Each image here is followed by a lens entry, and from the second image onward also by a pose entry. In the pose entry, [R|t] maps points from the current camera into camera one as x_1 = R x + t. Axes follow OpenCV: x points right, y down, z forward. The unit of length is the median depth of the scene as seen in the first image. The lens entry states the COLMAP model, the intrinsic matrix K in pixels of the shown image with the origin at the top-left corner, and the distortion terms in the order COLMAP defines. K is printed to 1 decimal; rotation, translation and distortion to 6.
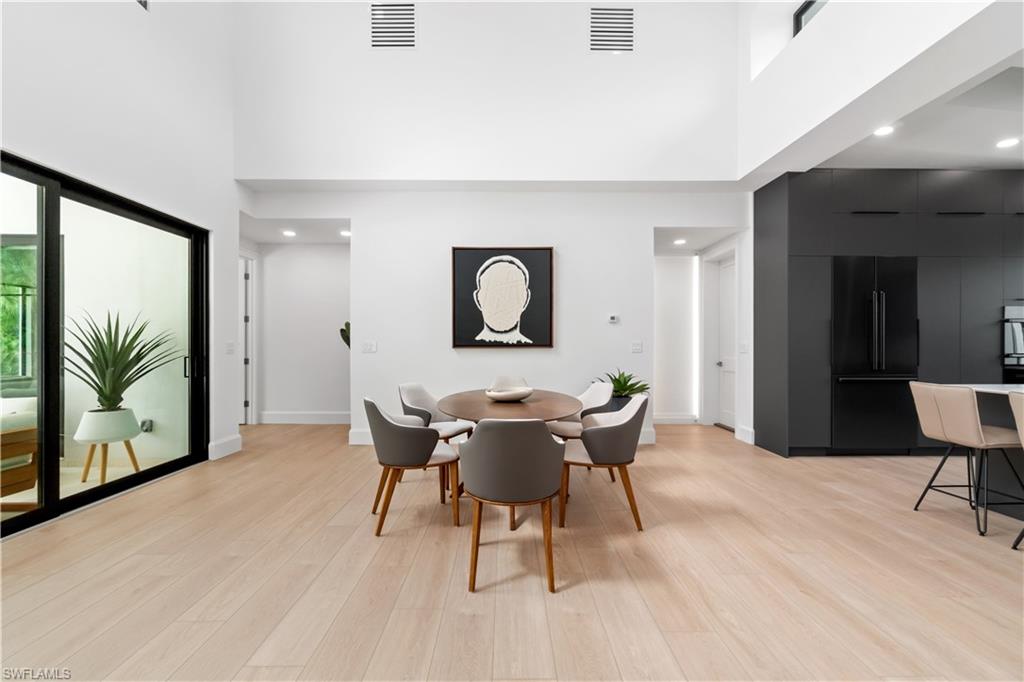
lens RADIAL K [[445.5, 0, 510.3], [0, 445.5, 346.4], [0, 0, 1]] dist [-0.002702, -0.000054]
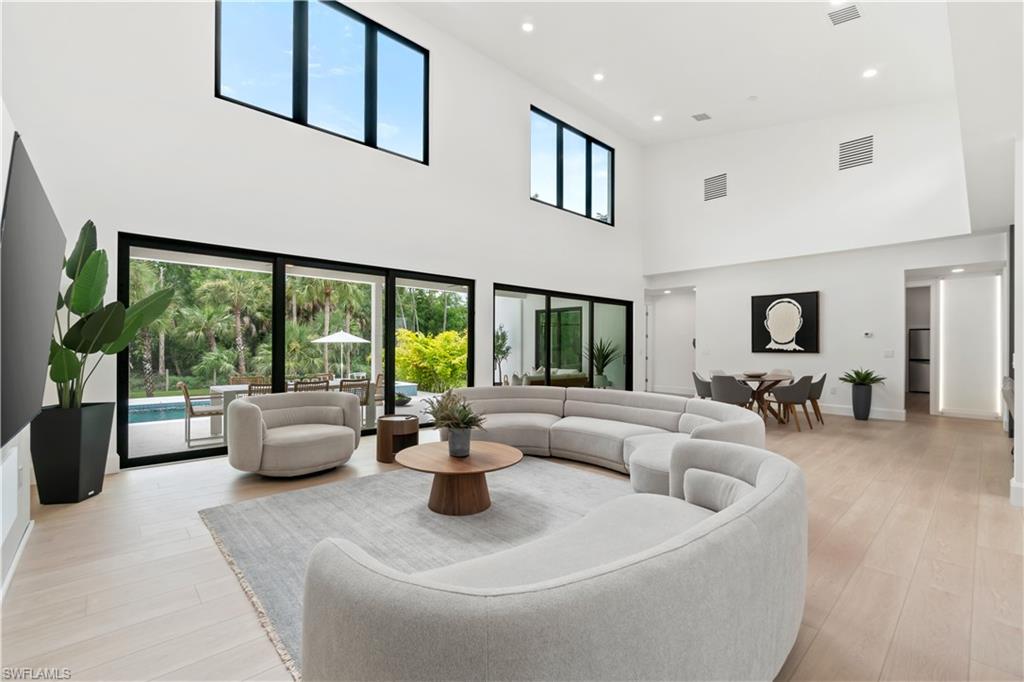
lens RADIAL K [[445.5, 0, 510.3], [0, 445.5, 346.4], [0, 0, 1]] dist [-0.002702, -0.000054]
pose [[0.677826, 0.001953, -0.735220, 0.524797], [-0.004734, 0.999987, -0.001709, -0.013514], [0.735207, 0.004639, 0.677827, -0.916936]]
